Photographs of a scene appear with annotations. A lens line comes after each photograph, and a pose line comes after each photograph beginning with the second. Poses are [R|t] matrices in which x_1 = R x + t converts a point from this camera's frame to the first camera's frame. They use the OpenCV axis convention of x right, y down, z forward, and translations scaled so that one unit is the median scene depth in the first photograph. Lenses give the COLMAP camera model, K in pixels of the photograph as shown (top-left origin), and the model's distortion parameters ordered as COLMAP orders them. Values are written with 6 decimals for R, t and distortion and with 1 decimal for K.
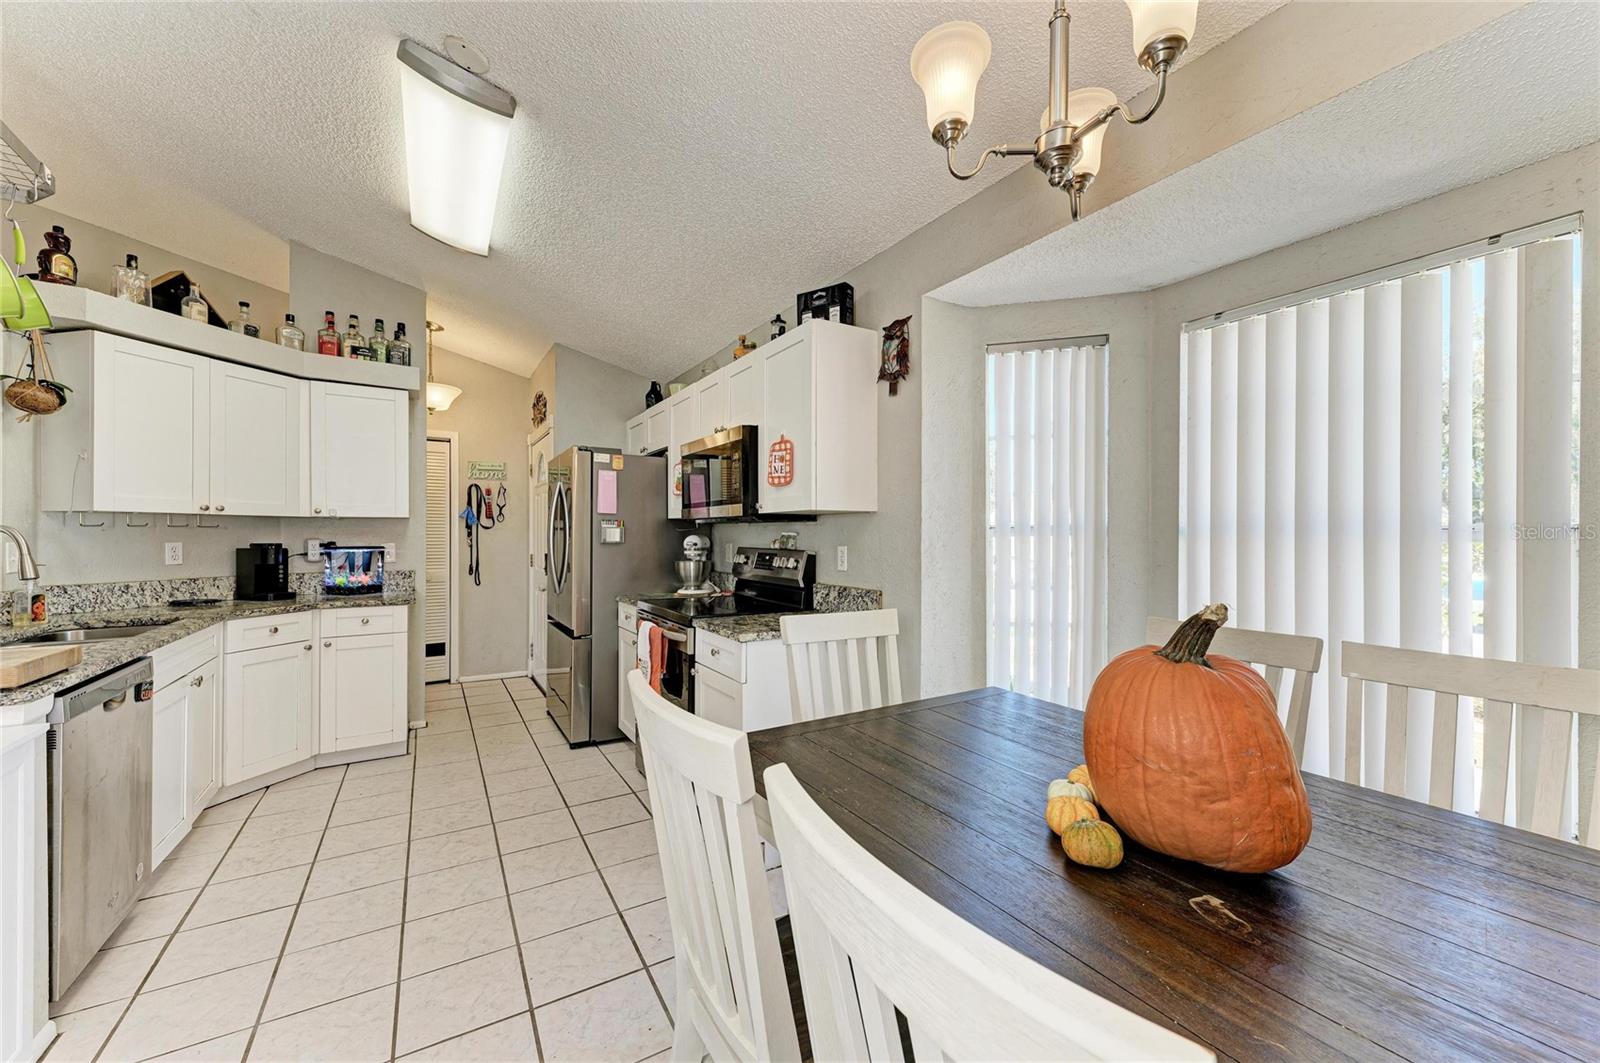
lens RADIAL K [[613.4, 0, 810.2], [0, 613.4, 538.0], [0, 0, 1]] dist [0.018468, -0.006931]
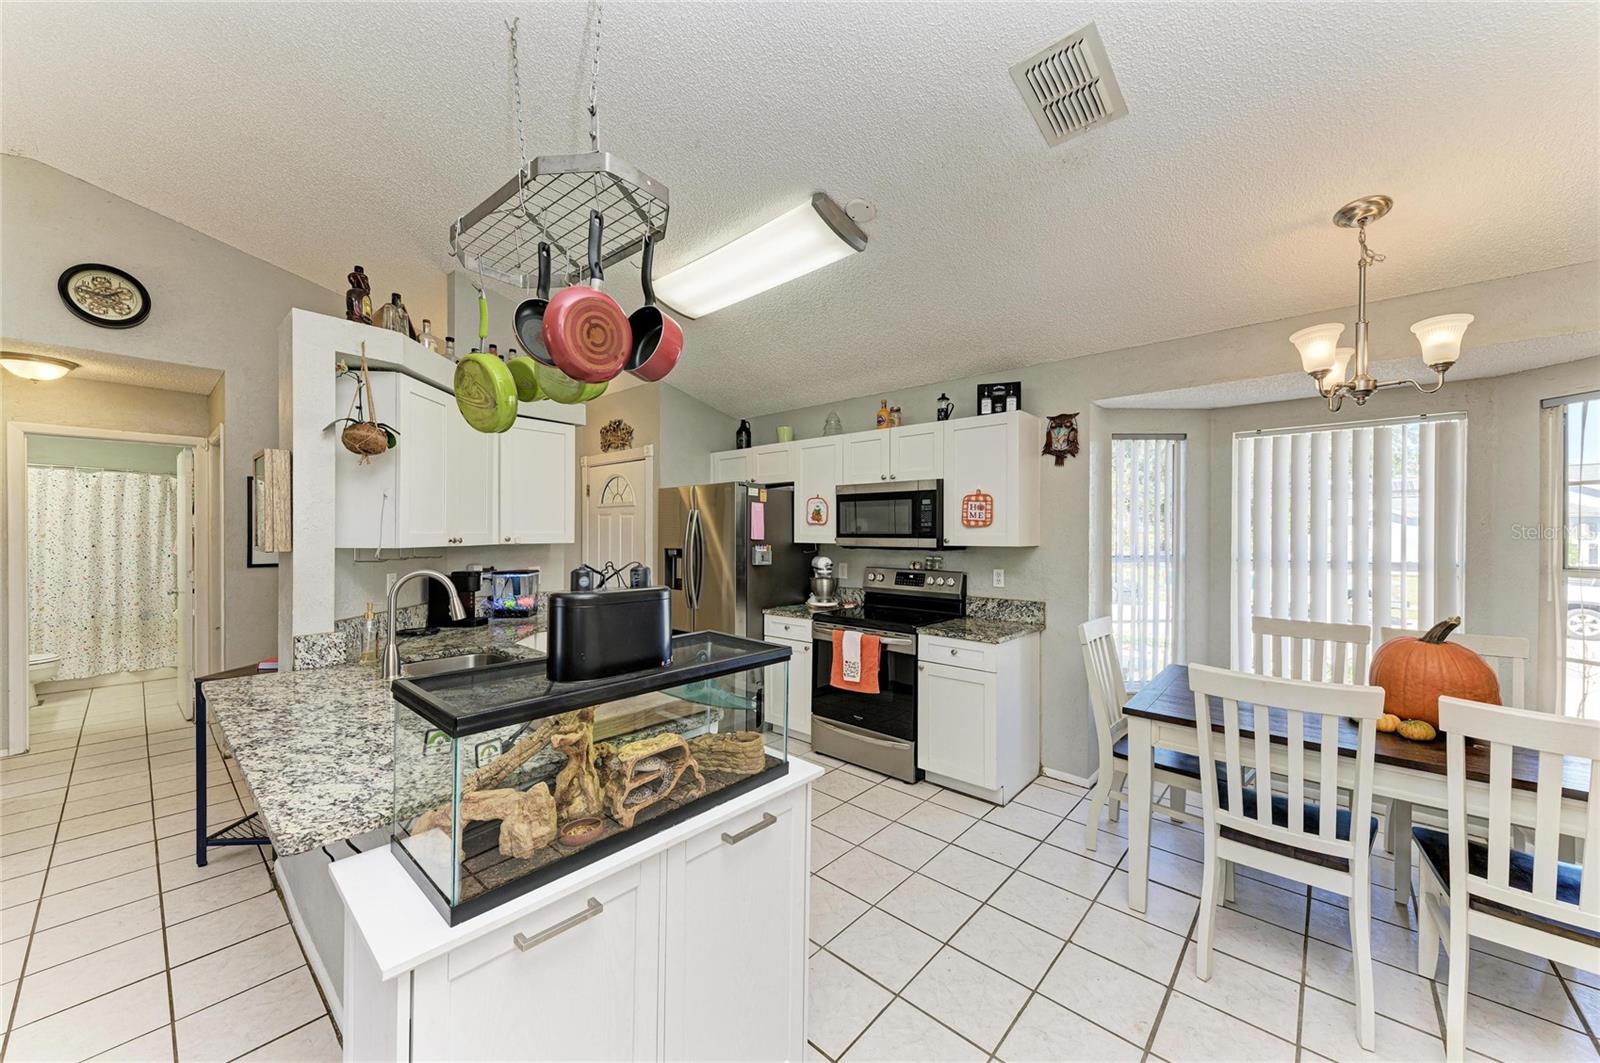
lens RADIAL K [[582.8, 0, 796.7], [0, 582.8, 536.9], [0, 0, 1]] dist [0.001785, 0.000006]
pose [[0.958111, 0.001794, 0.286392, -0.585996], [-0.002227, 0.999997, 0.001184, -0.047024], [-0.286389, -0.001773, 0.958112, -0.086997]]
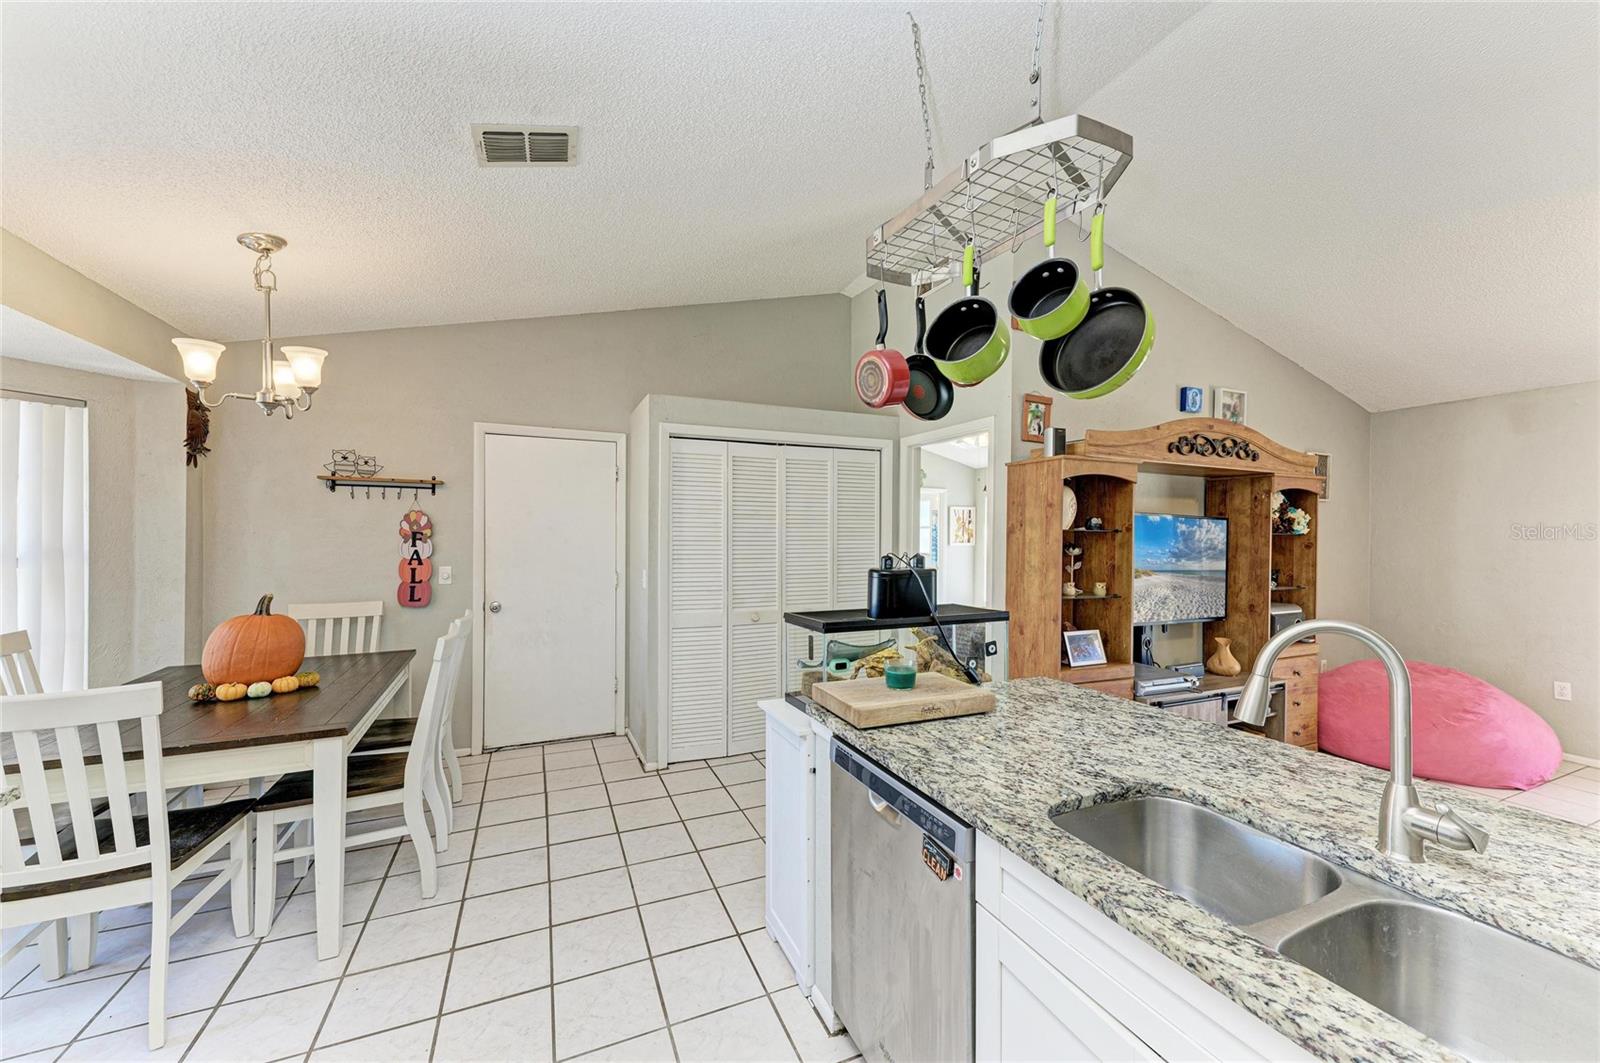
lens RADIAL K [[613.4, 0, 810.2], [0, 613.4, 538.0], [0, 0, 1]] dist [0.018468, -0.006931]
pose [[-0.990995, -0.008659, 0.133617, -0.580004], [-0.007124, 0.999903, 0.011967, -0.051958], [-0.133708, 0.010907, -0.990961, 0.930767]]
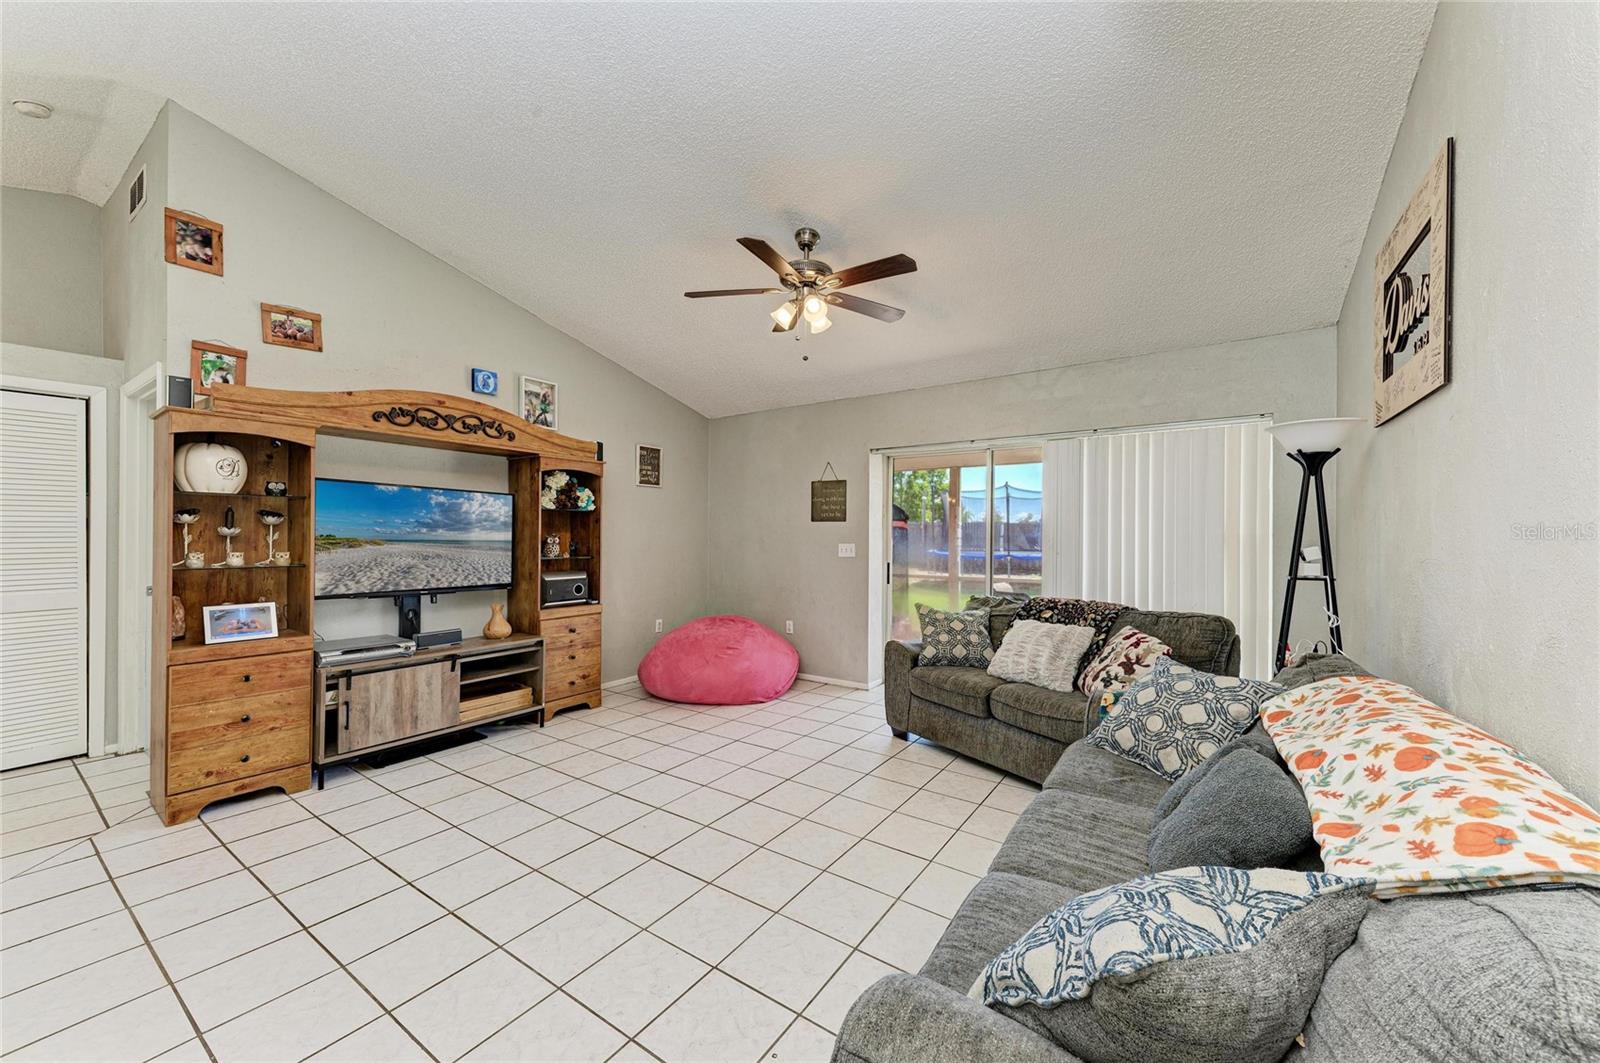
lens RADIAL K [[601.8, 0, 811.7], [0, 601.8, 533.7], [0, 0, 1]] dist [0.016006, -0.000454]
pose [[-0.915906, -0.004710, -0.401365, -1.220523], [-0.006339, 0.999976, 0.002730, -0.009241], [0.401343, 0.005045, -0.915914, 1.046939]]
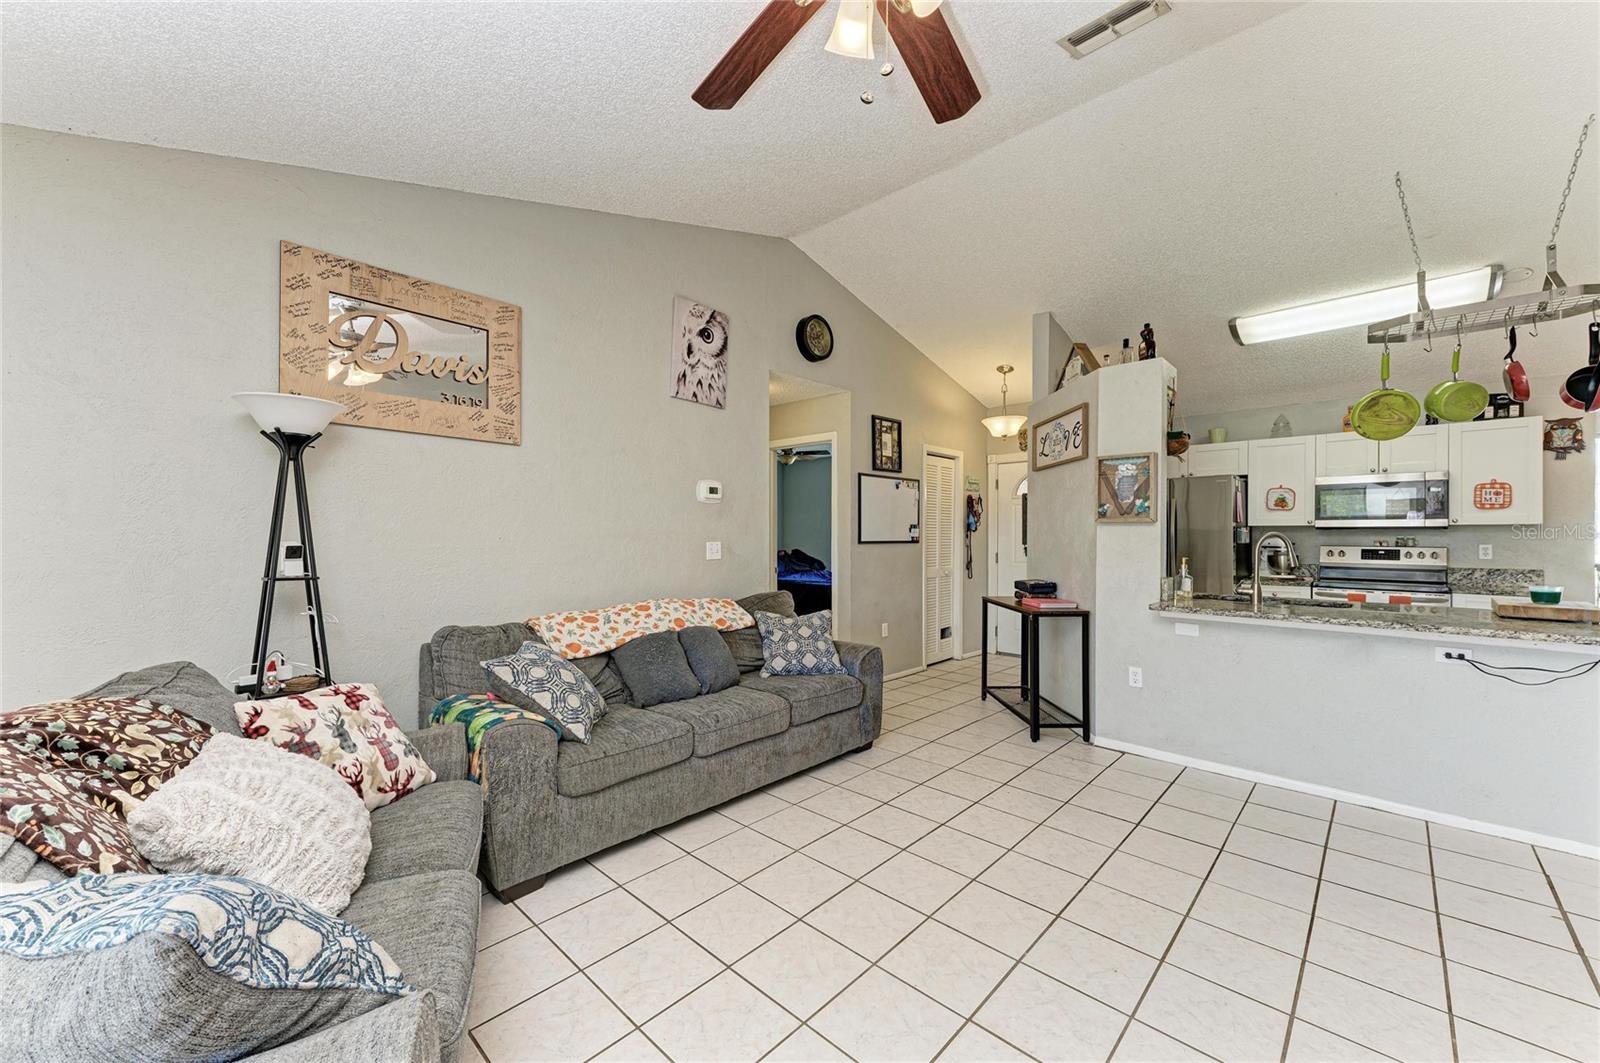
lens RADIAL K [[620.2, 0, 781.0], [0, 620.2, 535.3], [0, 0, 1]] dist [0.010211, -0.000358]
pose [[0.969794, 0.002015, 0.243918, -1.745492], [-0.001122, 0.999992, -0.003801, -0.002890], [-0.243924, 0.003412, 0.969788, -0.149468]]
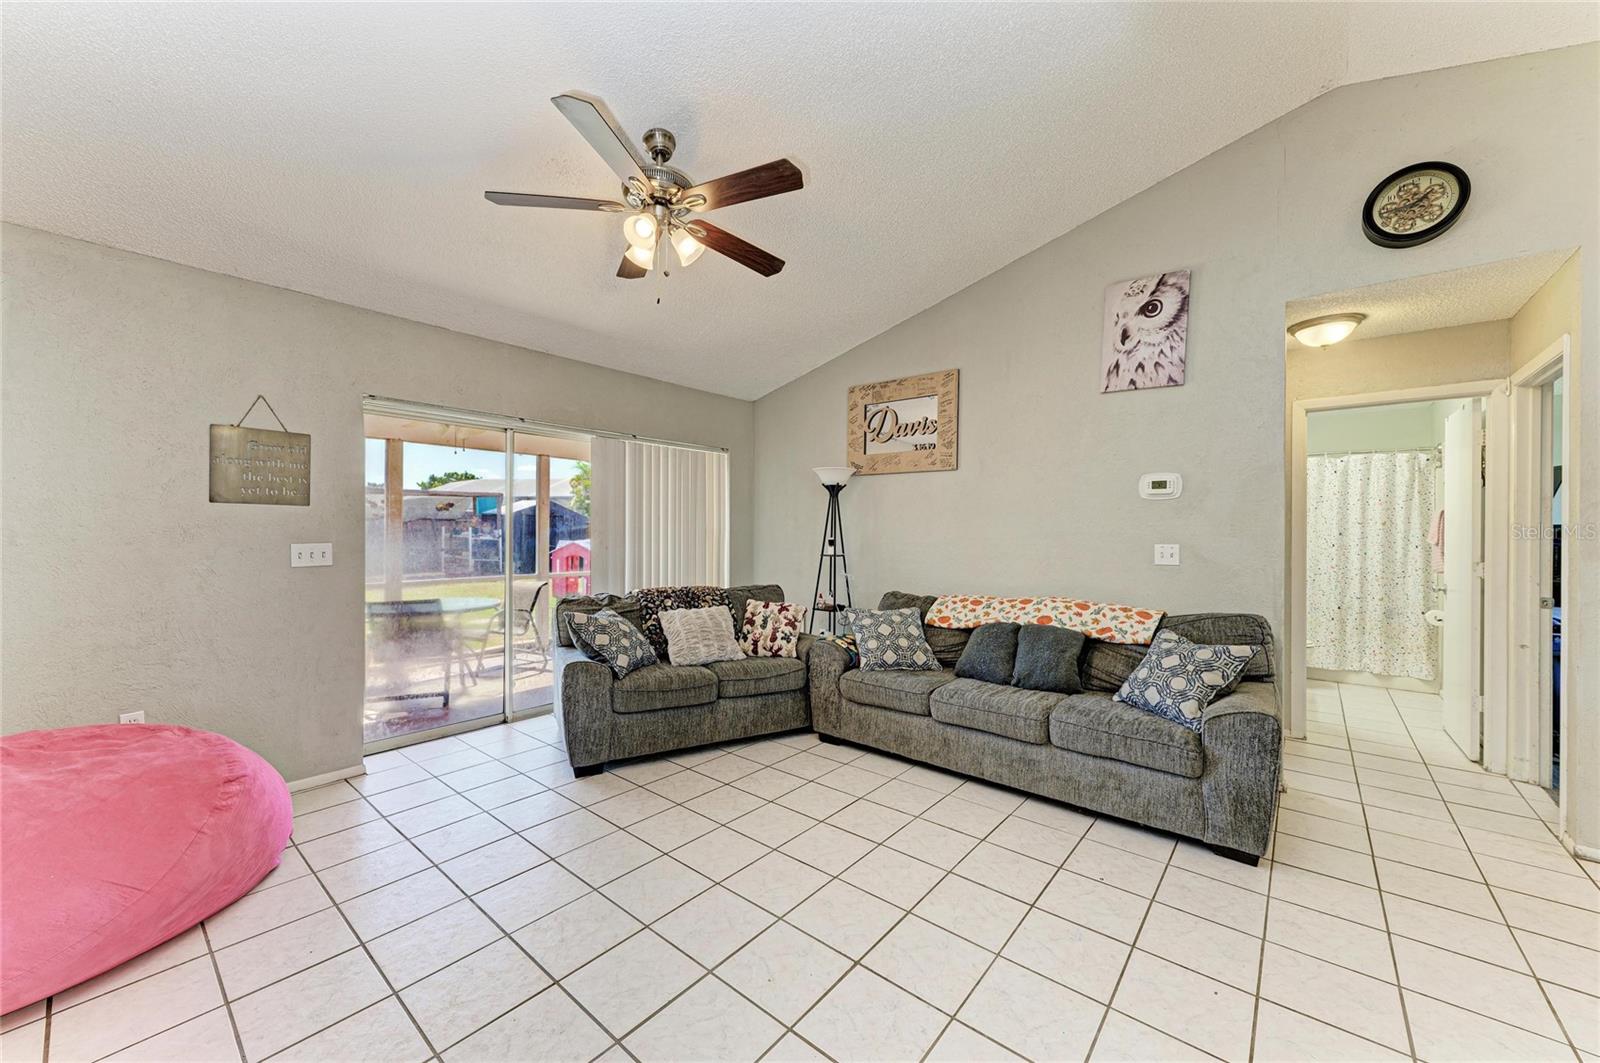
lens RADIAL K [[601.8, 0, 811.7], [0, 601.8, 533.7], [0, 0, 1]] dist [0.016006, -0.000454]
pose [[0.317378, 0.004168, -0.948290, -0.872831], [-0.010151, 0.999948, 0.000998, -0.007511], [0.948245, 0.009309, 0.317404, 0.154868]]
